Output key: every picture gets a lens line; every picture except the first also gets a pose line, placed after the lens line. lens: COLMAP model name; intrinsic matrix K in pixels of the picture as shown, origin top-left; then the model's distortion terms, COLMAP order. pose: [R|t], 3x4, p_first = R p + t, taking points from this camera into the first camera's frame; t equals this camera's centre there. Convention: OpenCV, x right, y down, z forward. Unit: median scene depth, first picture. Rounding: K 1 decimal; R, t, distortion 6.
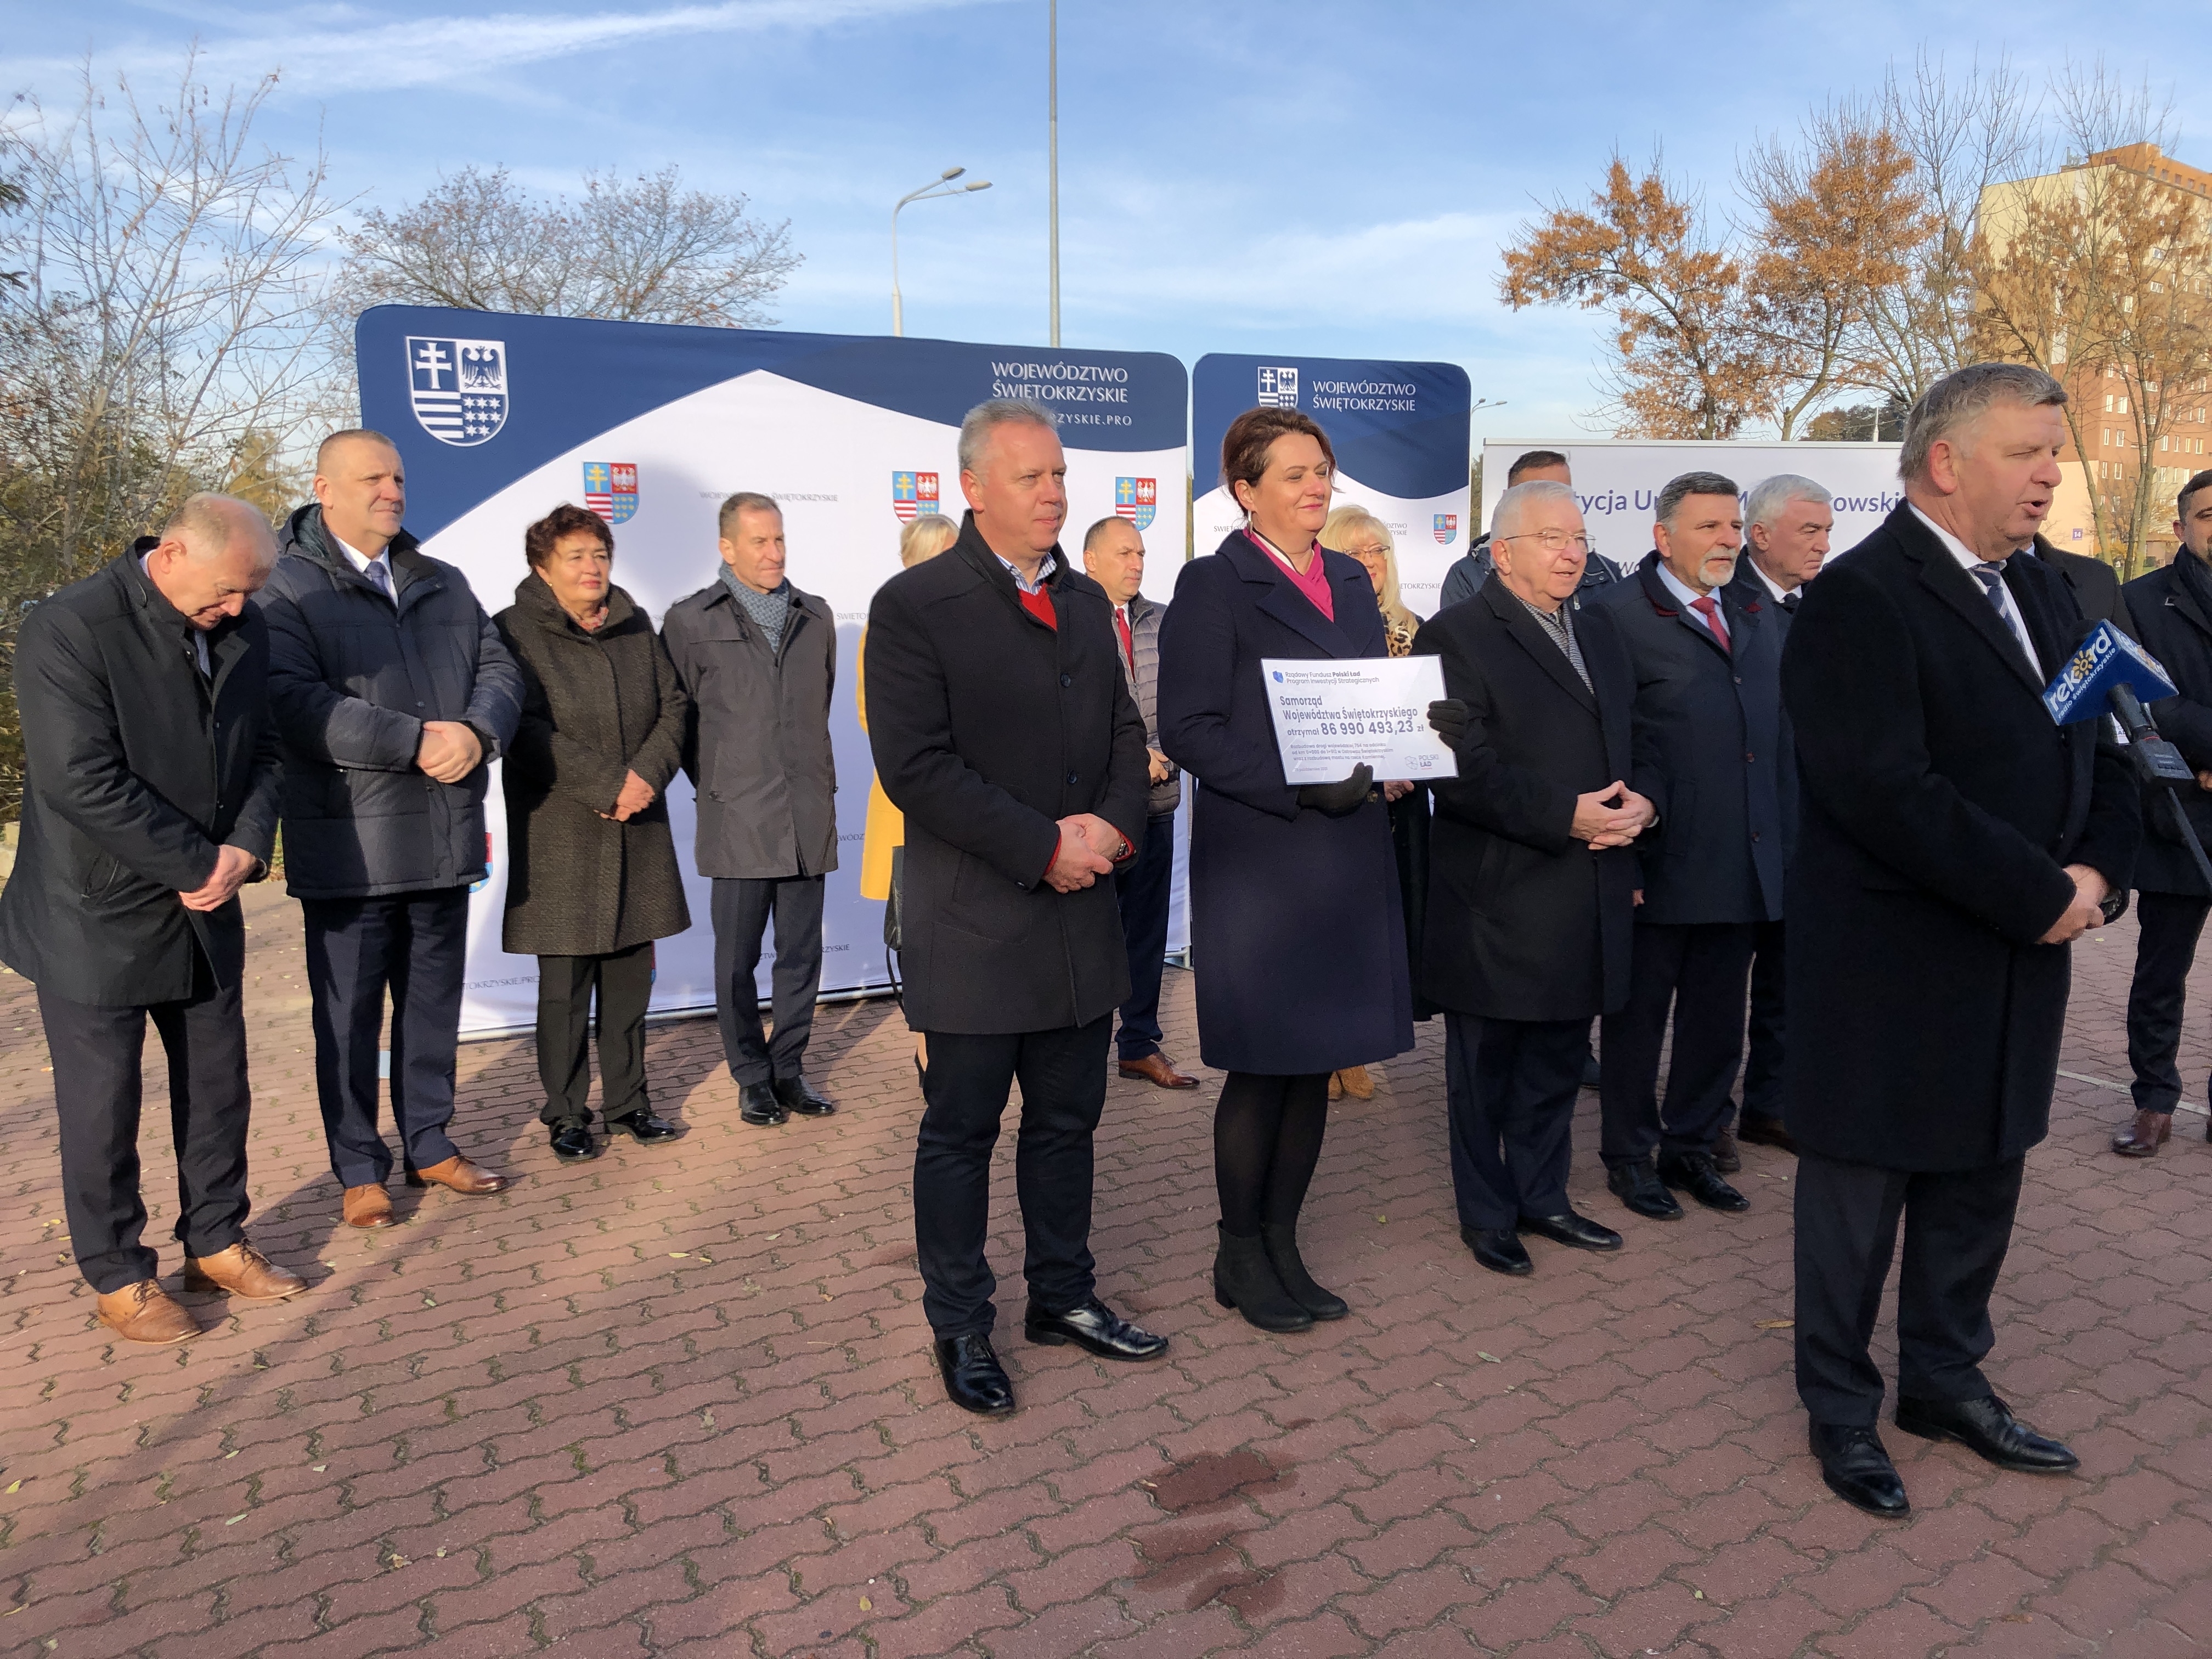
lens RADIAL K [[1794.3, 0, 1086.3], [0, 1794.3, 821.0], [0, 0, 1]] dist [0.024097, -0.015005]
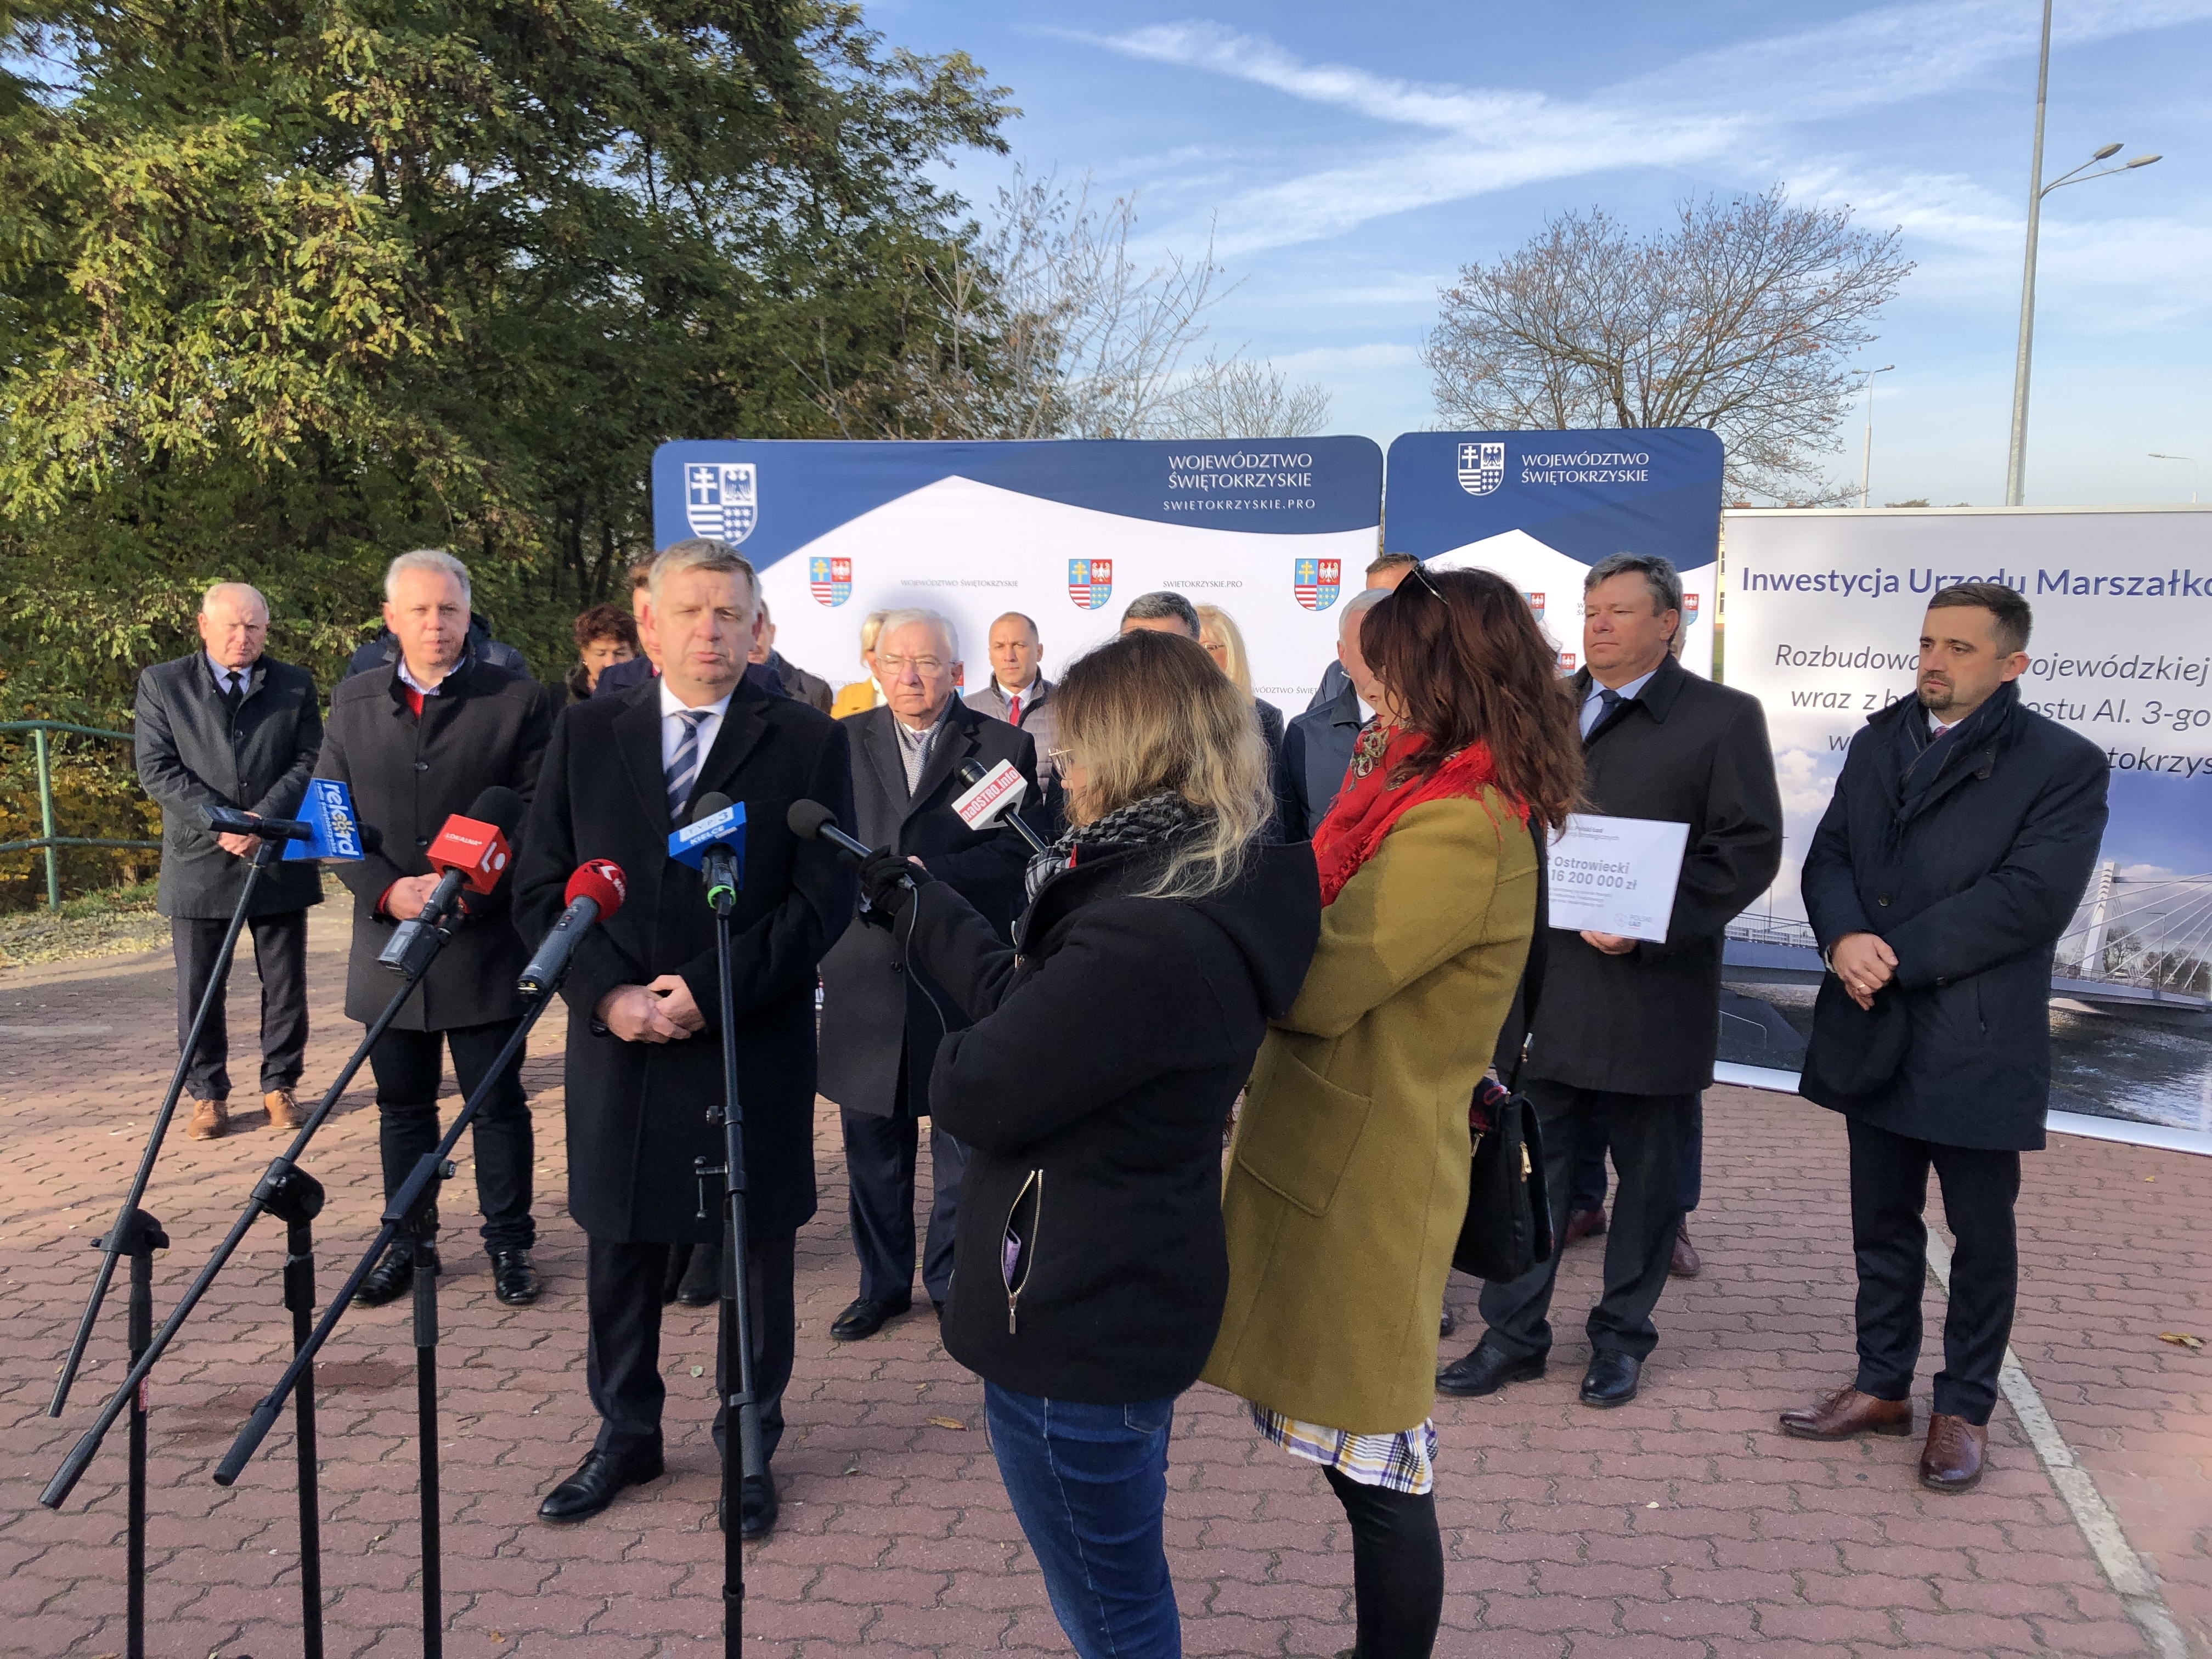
lens RADIAL K [[1794.3, 0, 1078.8], [0, 1794.3, 815.8], [0, 0, 1]] dist [0.024097, -0.015005]
pose [[0.794671, 0.082084, -0.601466, 0.532692], [-0.091160, 0.995716, 0.015446, -0.049487], [0.600157, 0.042555, 0.798749, 0.112237]]
